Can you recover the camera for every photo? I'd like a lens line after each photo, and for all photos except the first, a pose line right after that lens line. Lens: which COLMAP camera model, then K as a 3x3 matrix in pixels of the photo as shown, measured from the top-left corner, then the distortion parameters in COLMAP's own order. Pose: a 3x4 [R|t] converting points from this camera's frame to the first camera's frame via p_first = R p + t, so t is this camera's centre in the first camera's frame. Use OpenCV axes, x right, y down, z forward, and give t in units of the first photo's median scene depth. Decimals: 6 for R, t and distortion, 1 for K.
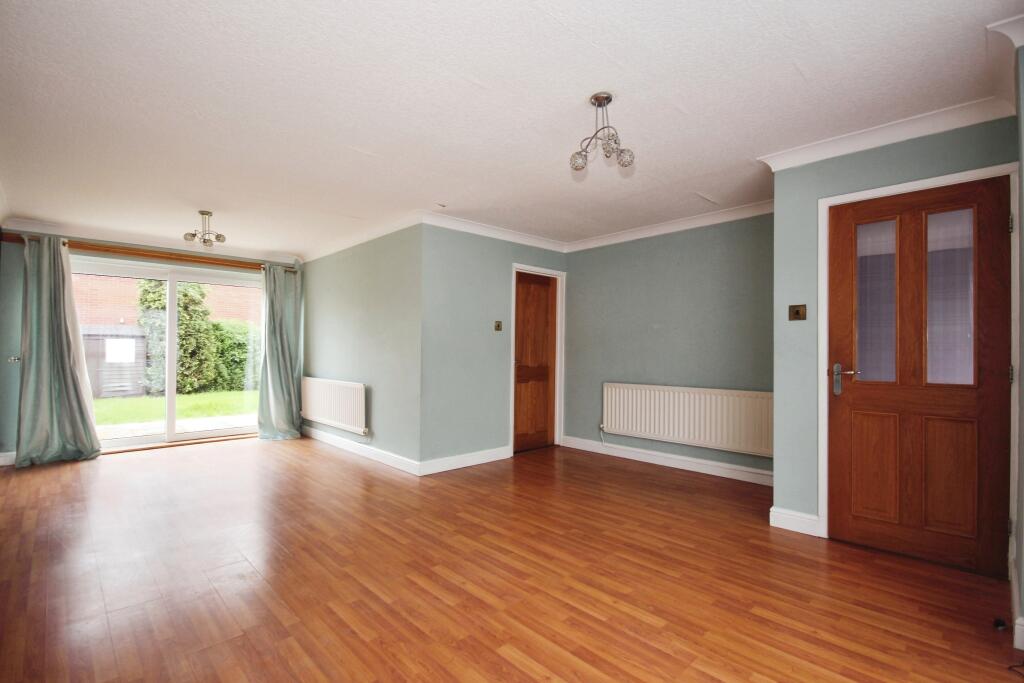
lens RADIAL K [[479.0, 0, 518.7], [0, 479.0, 343.3], [0, 0, 1]] dist [-0.000644, -0.000441]
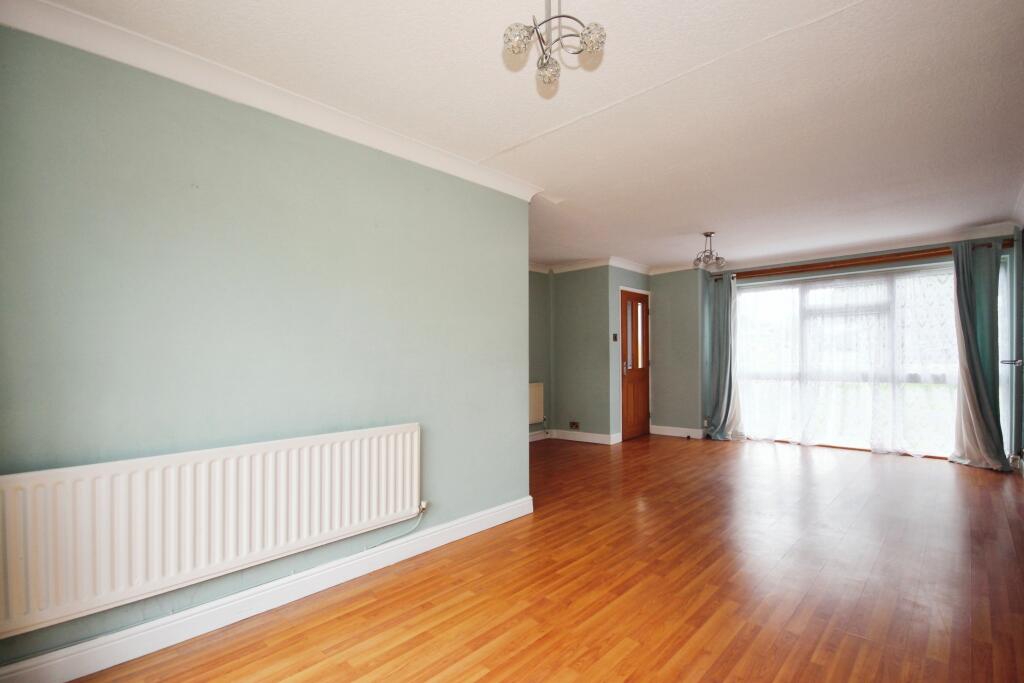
lens RADIAL K [[481.4, 0, 512.8], [0, 481.4, 353.0], [0, 0, 1]] dist [-0.000225, -0.000125]
pose [[-0.036012, -0.000114, 0.999351, -1.553009], [0.003207, 0.999995, 0.000229, 0.001599], [-0.999346, 0.003213, -0.036011, 1.581518]]
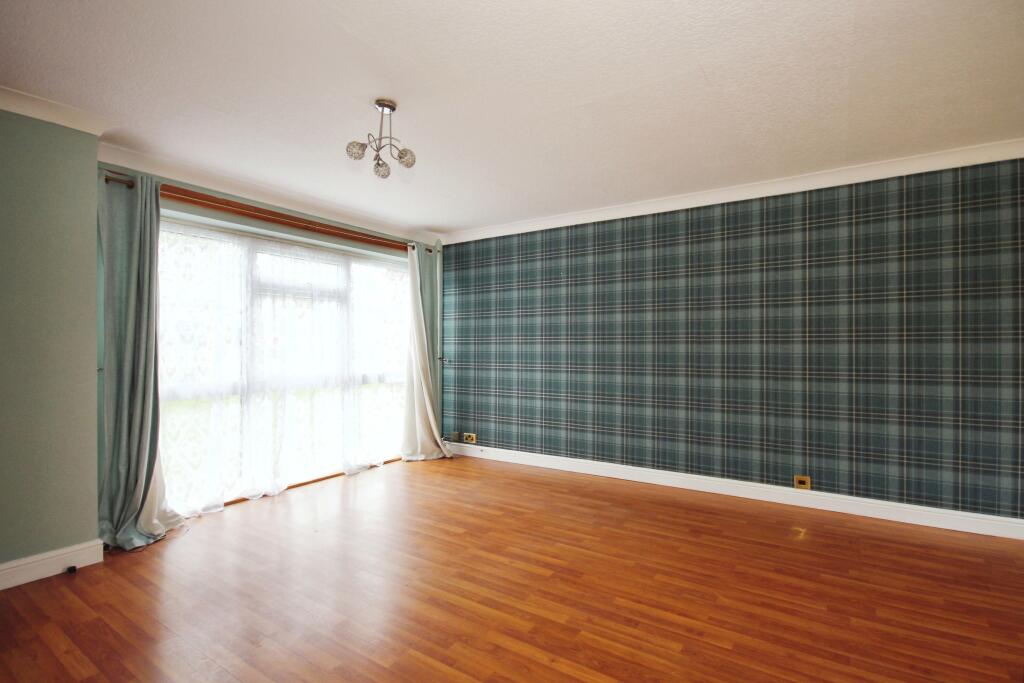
lens RADIAL K [[481.4, 0, 512.8], [0, 481.4, 353.0], [0, 0, 1]] dist [-0.000225, -0.000125]
pose [[-0.977568, 0.003463, -0.210592, 0.092924], [0.003104, 0.999993, 0.002038, 0.013028], [0.210598, 0.001339, -0.977572, 1.683899]]
